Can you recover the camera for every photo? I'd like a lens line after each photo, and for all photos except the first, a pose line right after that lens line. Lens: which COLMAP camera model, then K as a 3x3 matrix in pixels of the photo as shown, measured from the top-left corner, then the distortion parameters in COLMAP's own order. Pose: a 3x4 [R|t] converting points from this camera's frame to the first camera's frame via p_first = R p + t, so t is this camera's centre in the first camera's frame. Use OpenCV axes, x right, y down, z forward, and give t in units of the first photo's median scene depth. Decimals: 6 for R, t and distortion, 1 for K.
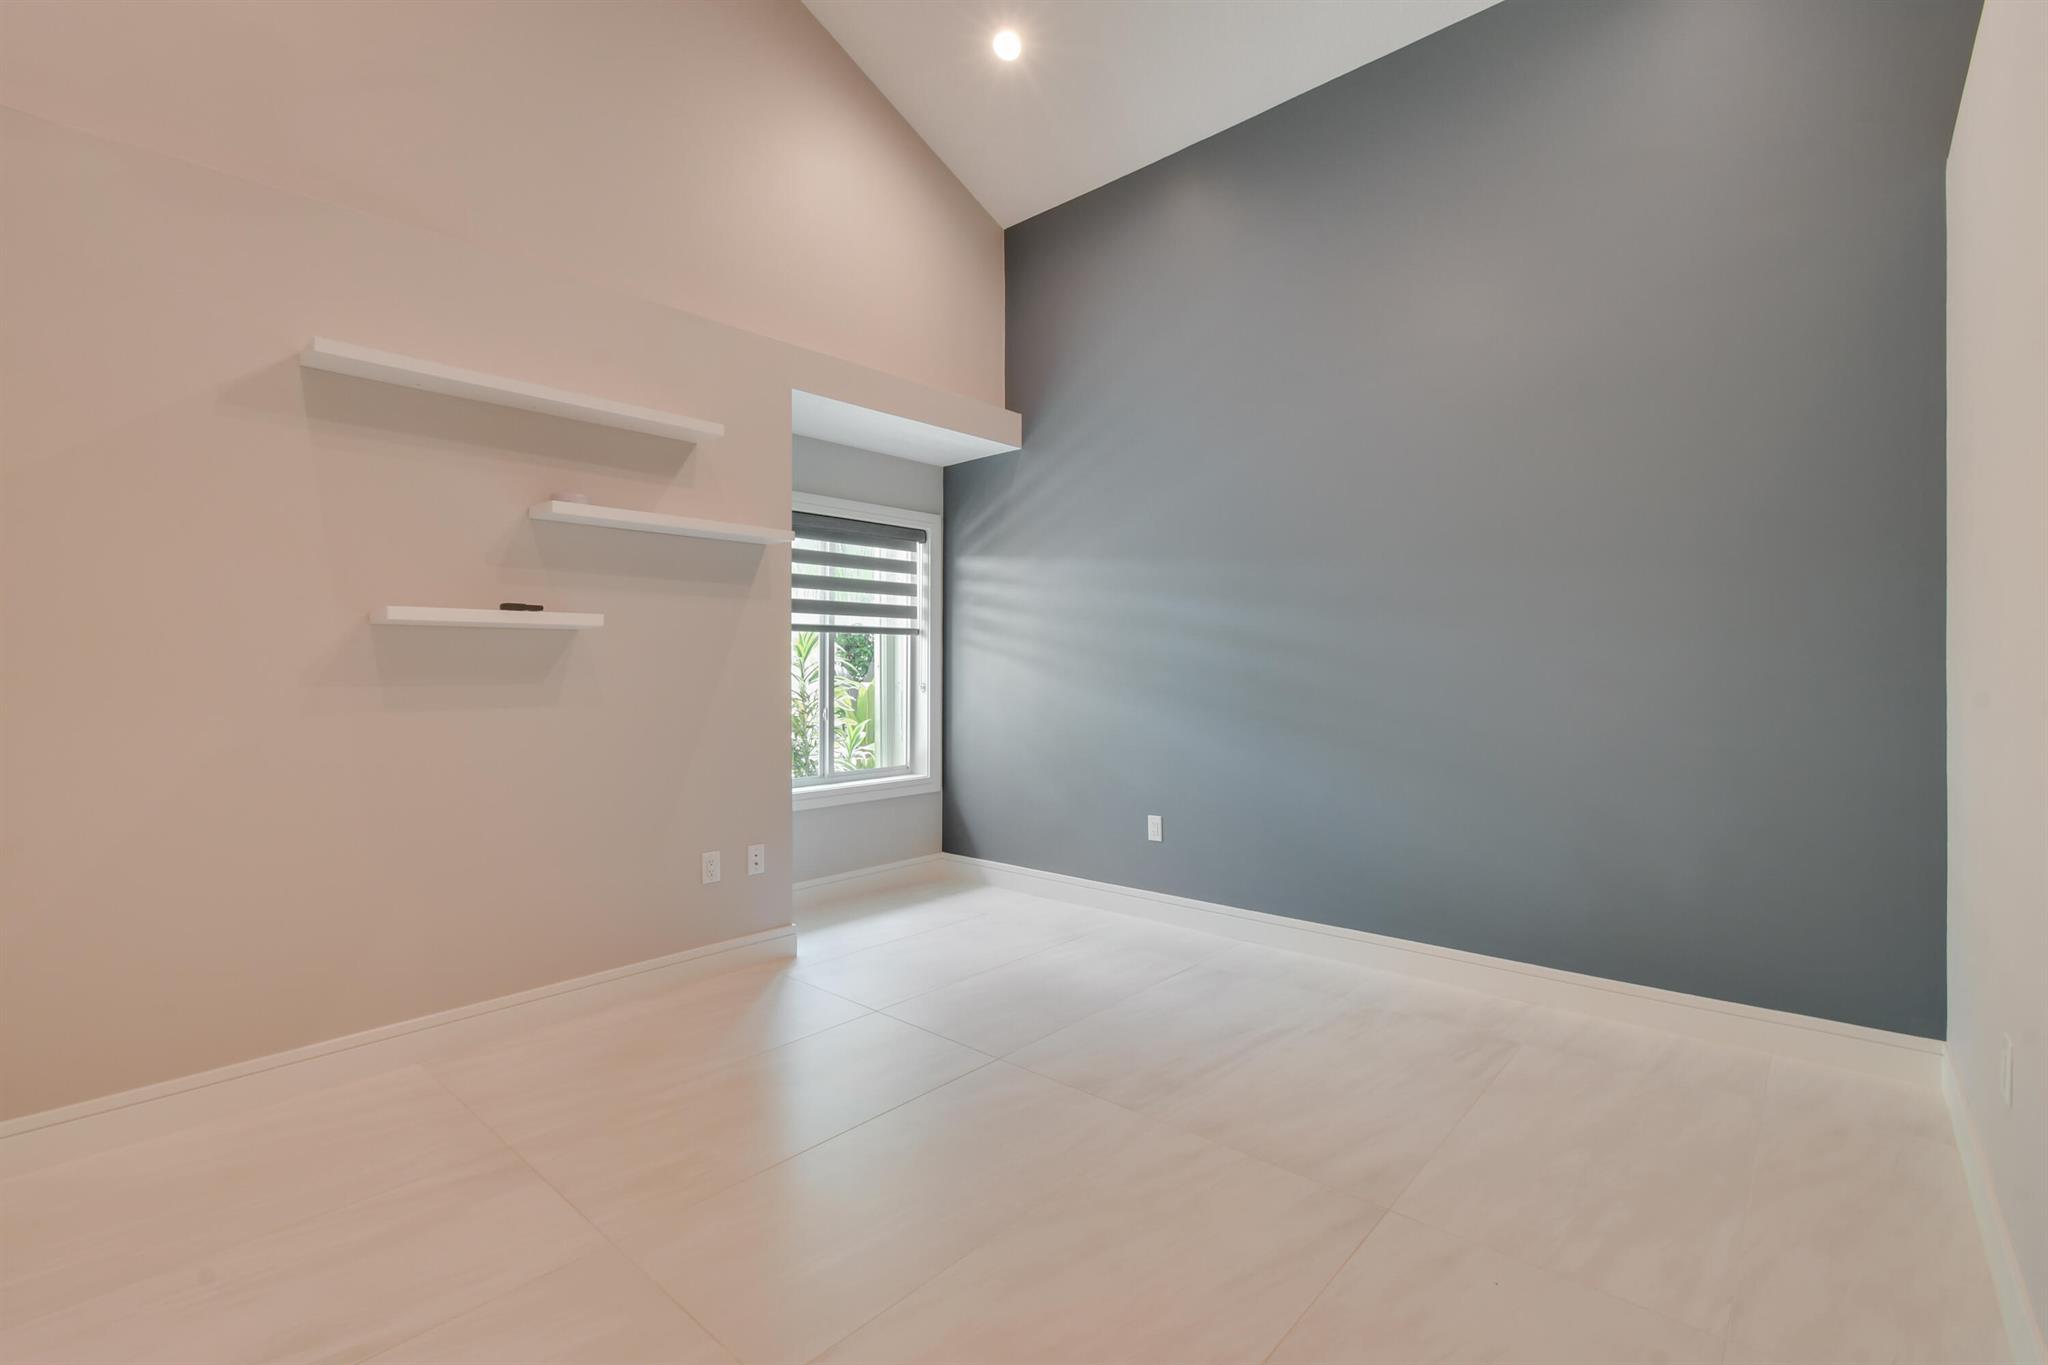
lens RADIAL K [[916.9, 0, 1026.5], [0, 916.9, 677.1], [0, 0, 1]] dist [0.007287, -0.003307]
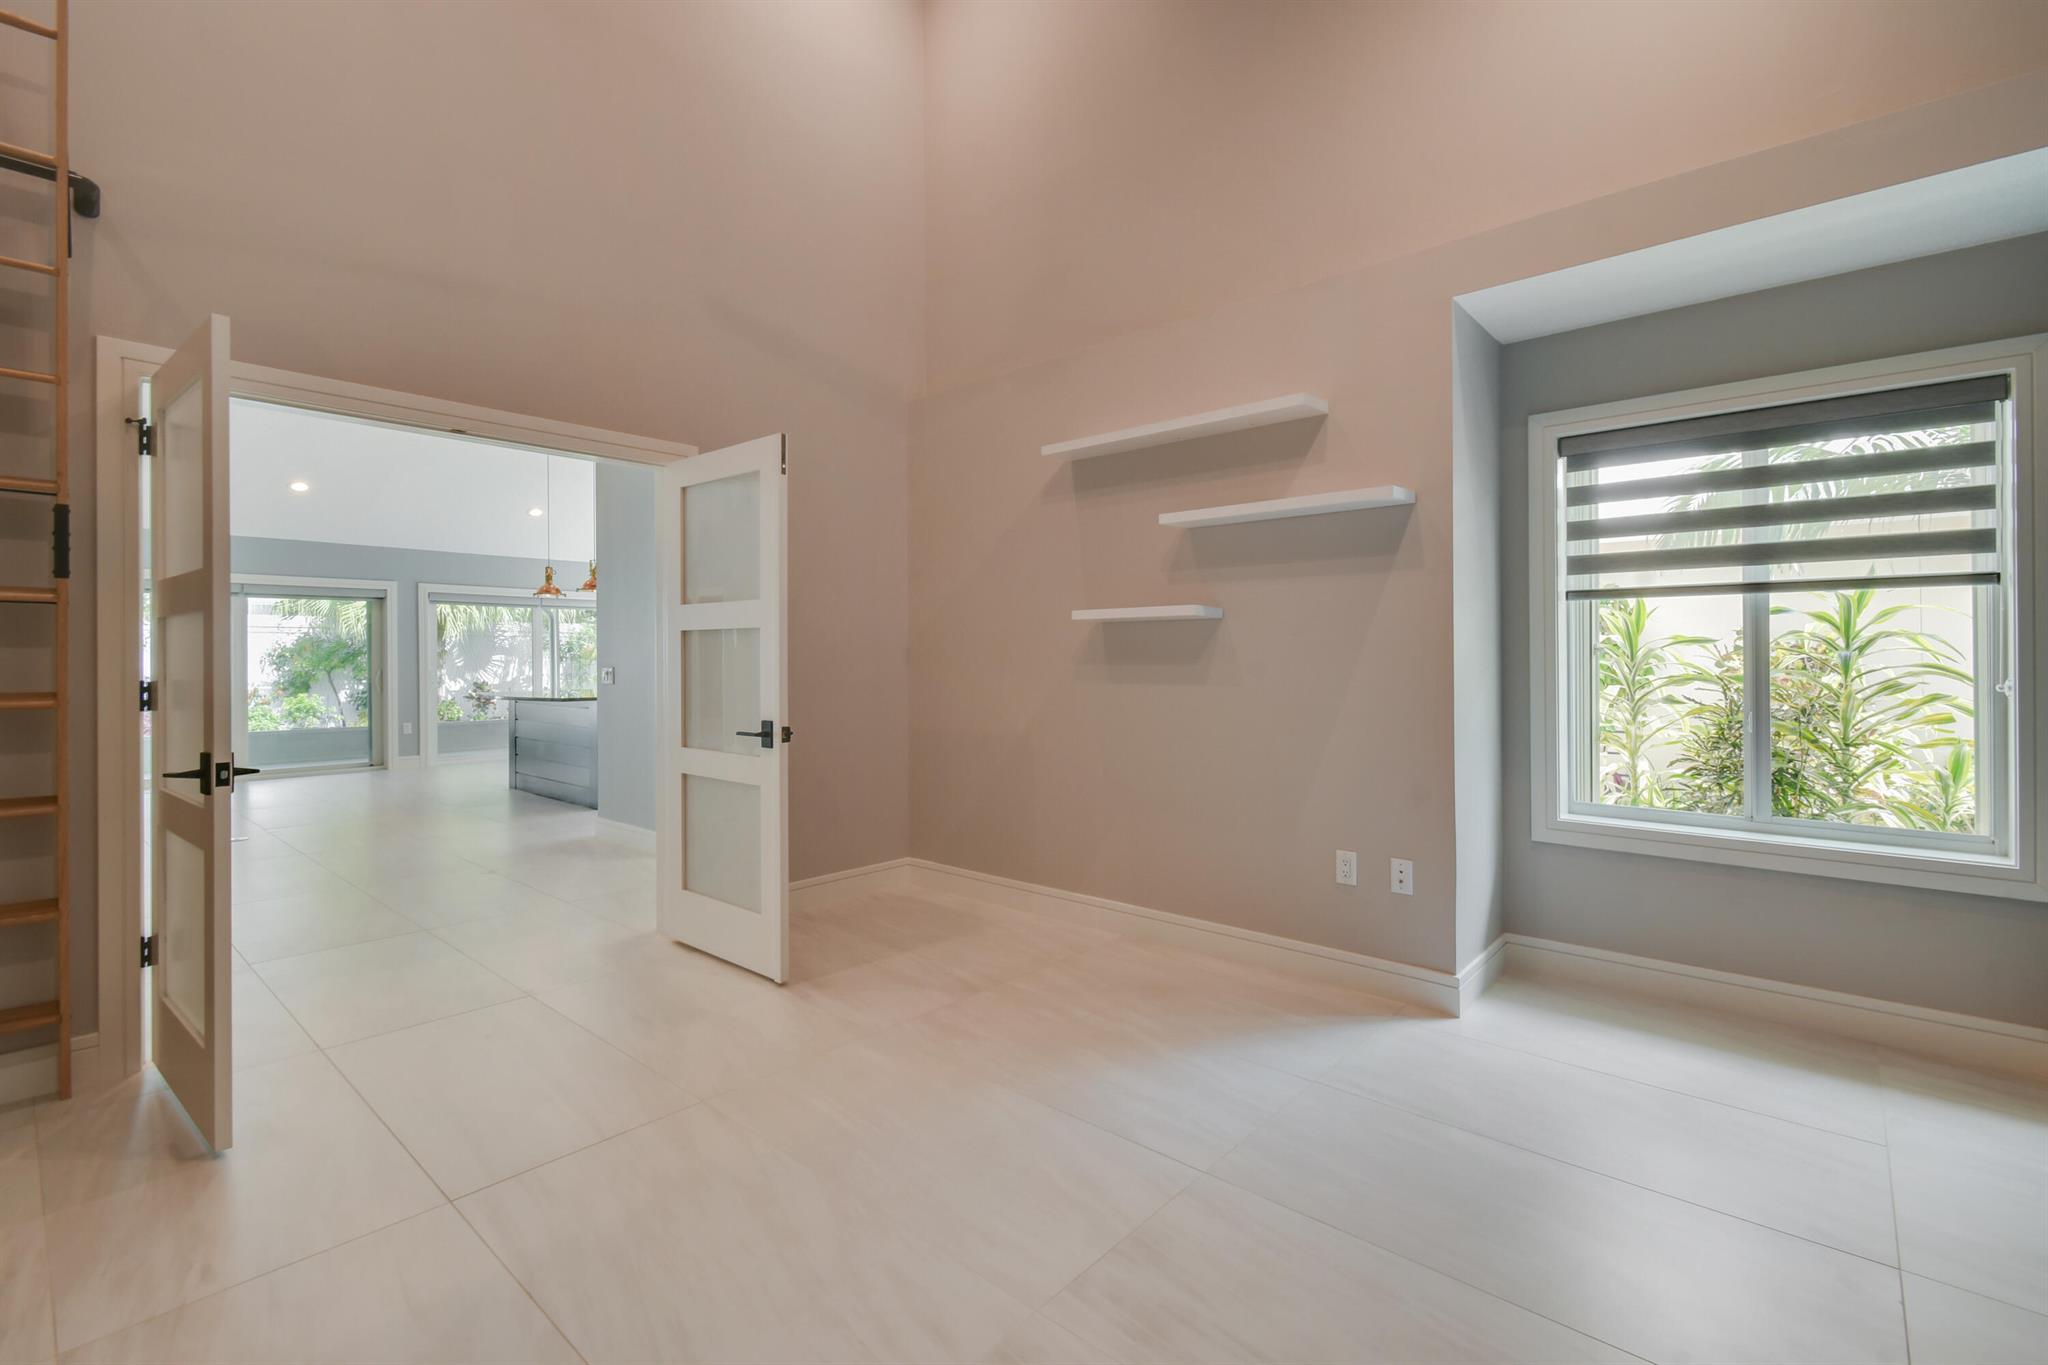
lens RADIAL K [[916.9, 0, 1025.7], [0, 916.9, 668.7], [0, 0, 1]] dist [0.007287, -0.003307]
pose [[-0.008978, 0.020898, -0.999741, 0.562422], [-0.003203, 0.999776, 0.020928, -0.011061], [0.999955, 0.003390, -0.008909, 0.663784]]
